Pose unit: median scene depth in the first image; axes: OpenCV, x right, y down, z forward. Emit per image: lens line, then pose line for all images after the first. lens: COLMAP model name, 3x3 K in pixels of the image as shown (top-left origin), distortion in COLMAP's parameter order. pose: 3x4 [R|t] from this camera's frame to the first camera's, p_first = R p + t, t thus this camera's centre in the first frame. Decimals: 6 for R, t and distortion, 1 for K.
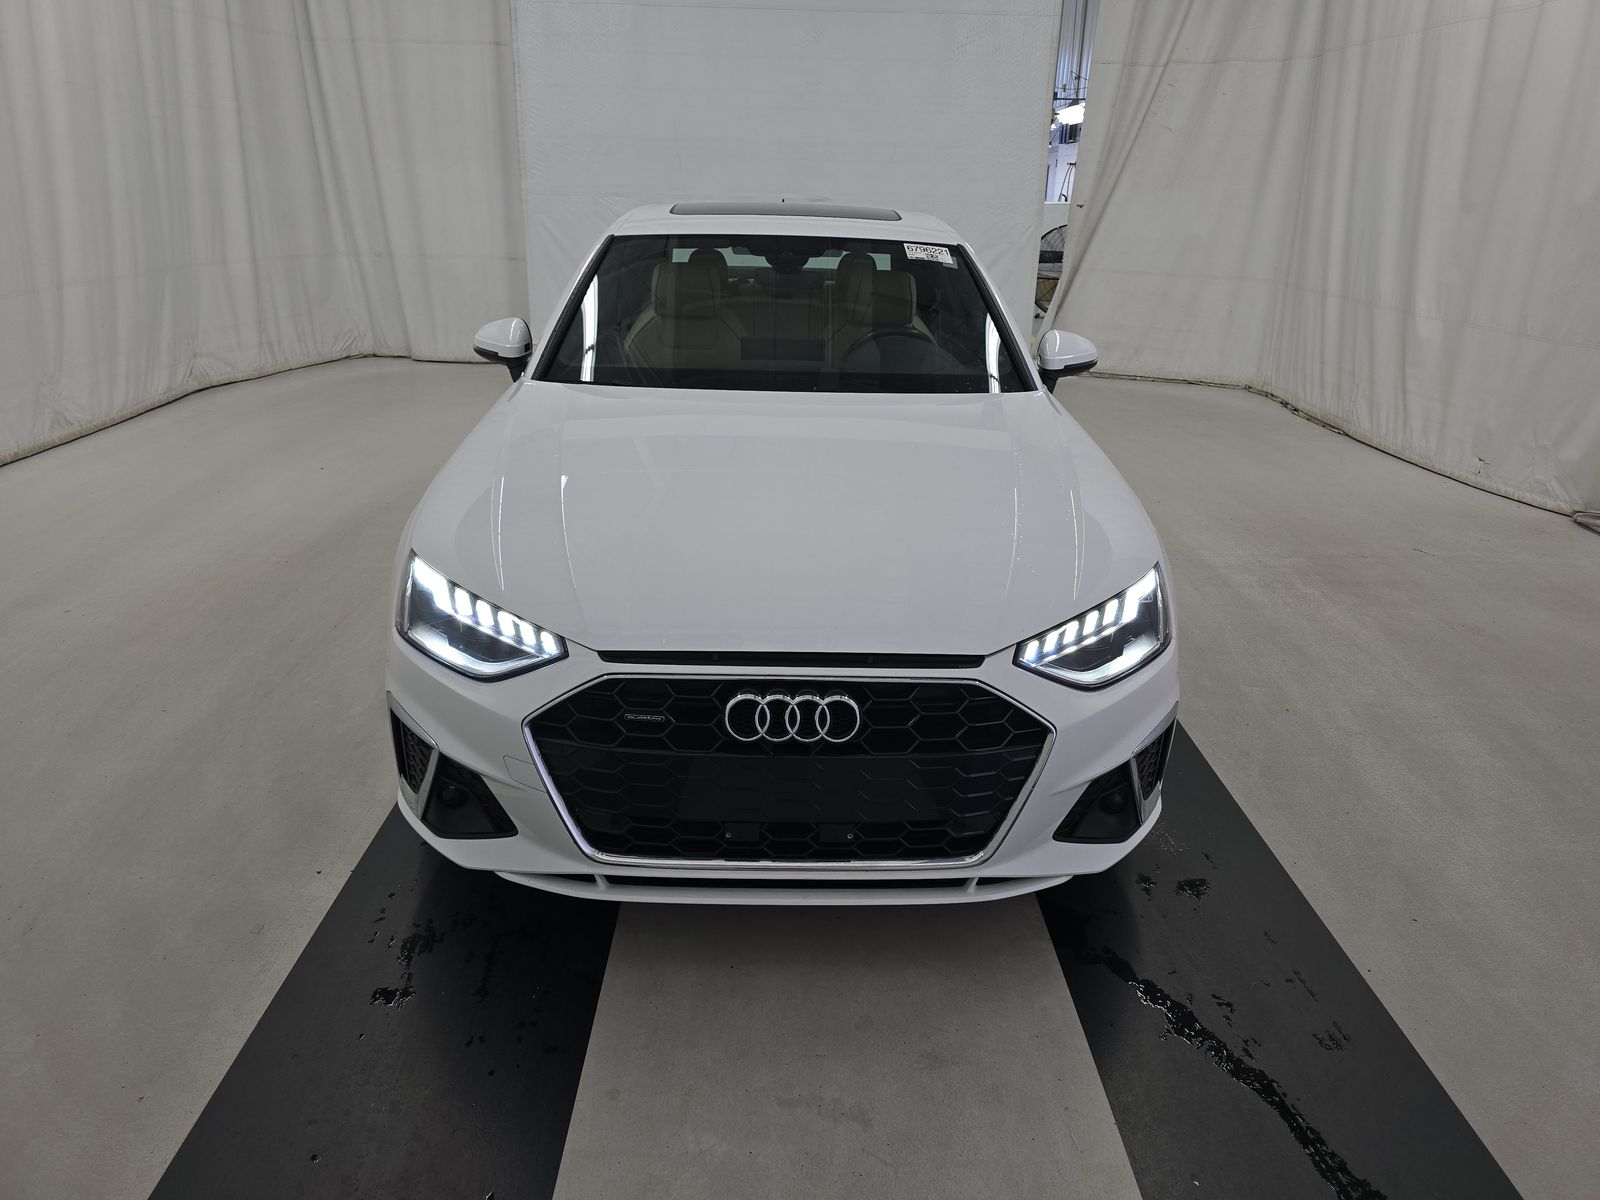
lens RADIAL K [[1090.4, 0, 809.2], [0, 1090.4, 606.1], [0, 0, 1]] dist [0.027122, -0.005390]
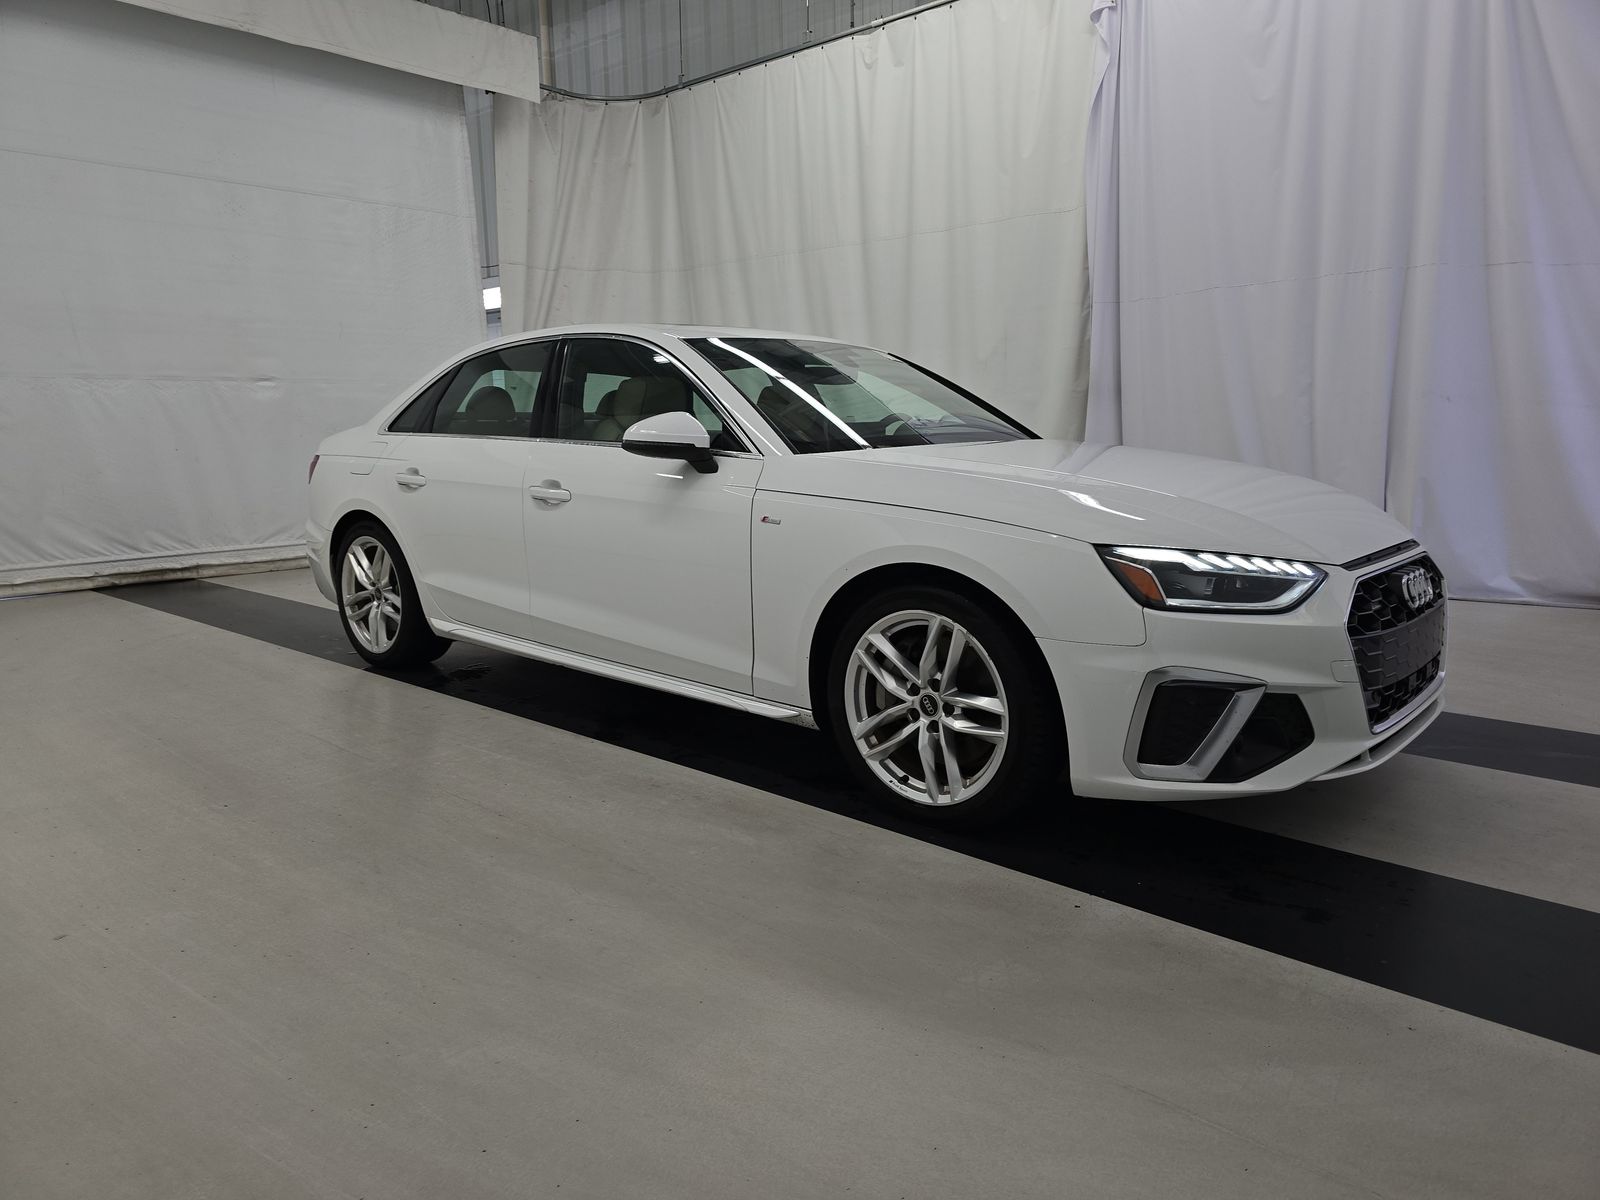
lens RADIAL K [[1090.4, 0, 809.2], [0, 1090.4, 606.1], [0, 0, 1]] dist [0.027122, -0.005390]
pose [[0.698644, -0.149545, 0.699667, -0.398884], [0.283504, 0.955727, -0.078816, 0.003322], [-0.656904, 0.253422, 0.710109, 0.135665]]
